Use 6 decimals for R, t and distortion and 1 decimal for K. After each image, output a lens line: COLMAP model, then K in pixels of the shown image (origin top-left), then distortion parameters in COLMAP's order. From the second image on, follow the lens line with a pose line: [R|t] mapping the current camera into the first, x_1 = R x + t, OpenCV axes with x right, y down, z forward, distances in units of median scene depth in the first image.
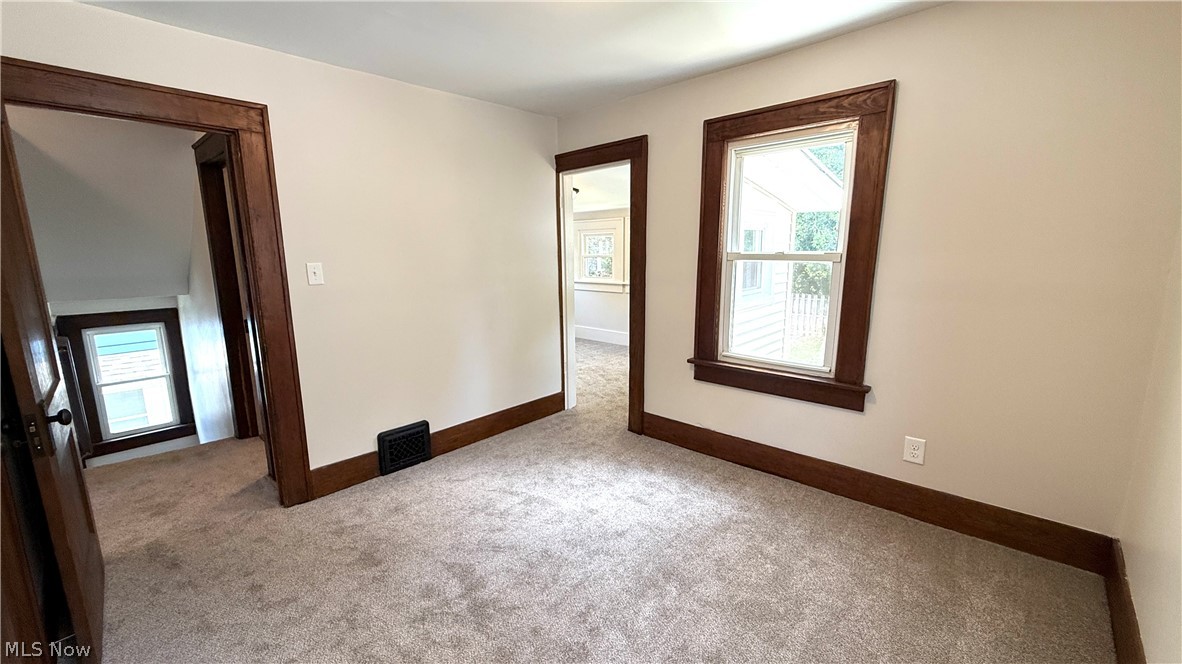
lens RADIAL K [[473.0, 0, 597.2], [0, 473.0, 337.5], [0, 0, 1]] dist [-0.000642, 0.000104]
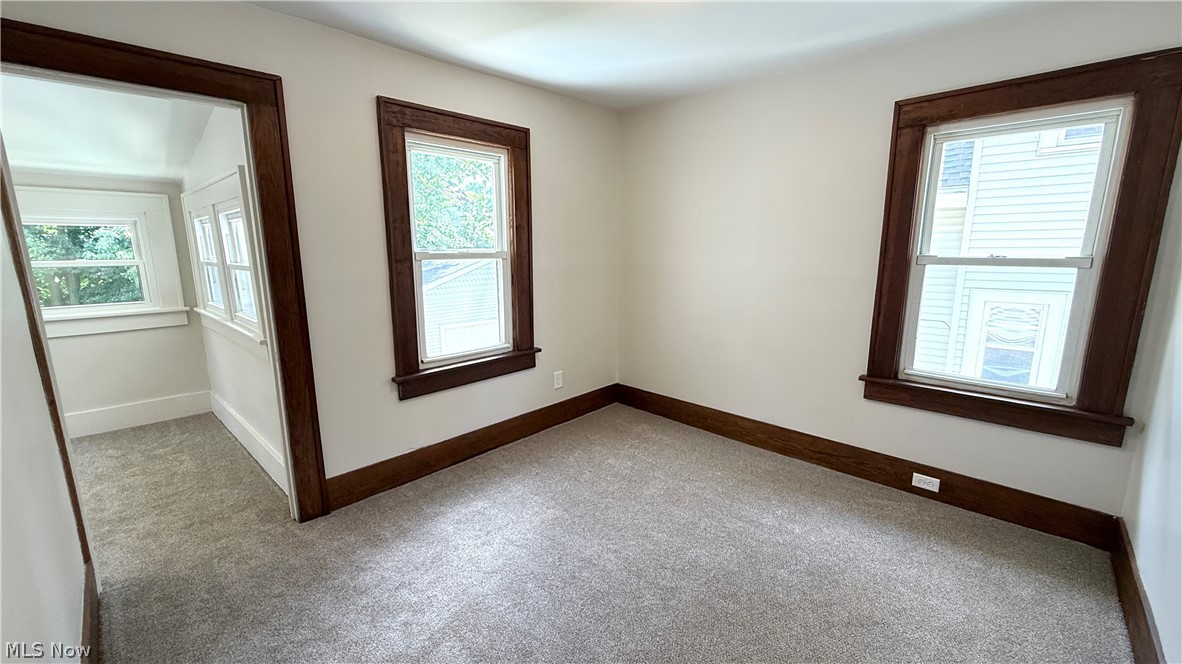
lens RADIAL K [[473.0, 0, 593.9], [0, 473.0, 332.7], [0, 0, 1]] dist [-0.000642, 0.000104]
pose [[0.013750, -0.173530, 0.984733, -0.623432], [0.185449, 0.968182, 0.168024, -0.111602], [-0.982558, 0.180307, 0.045493, 0.612958]]
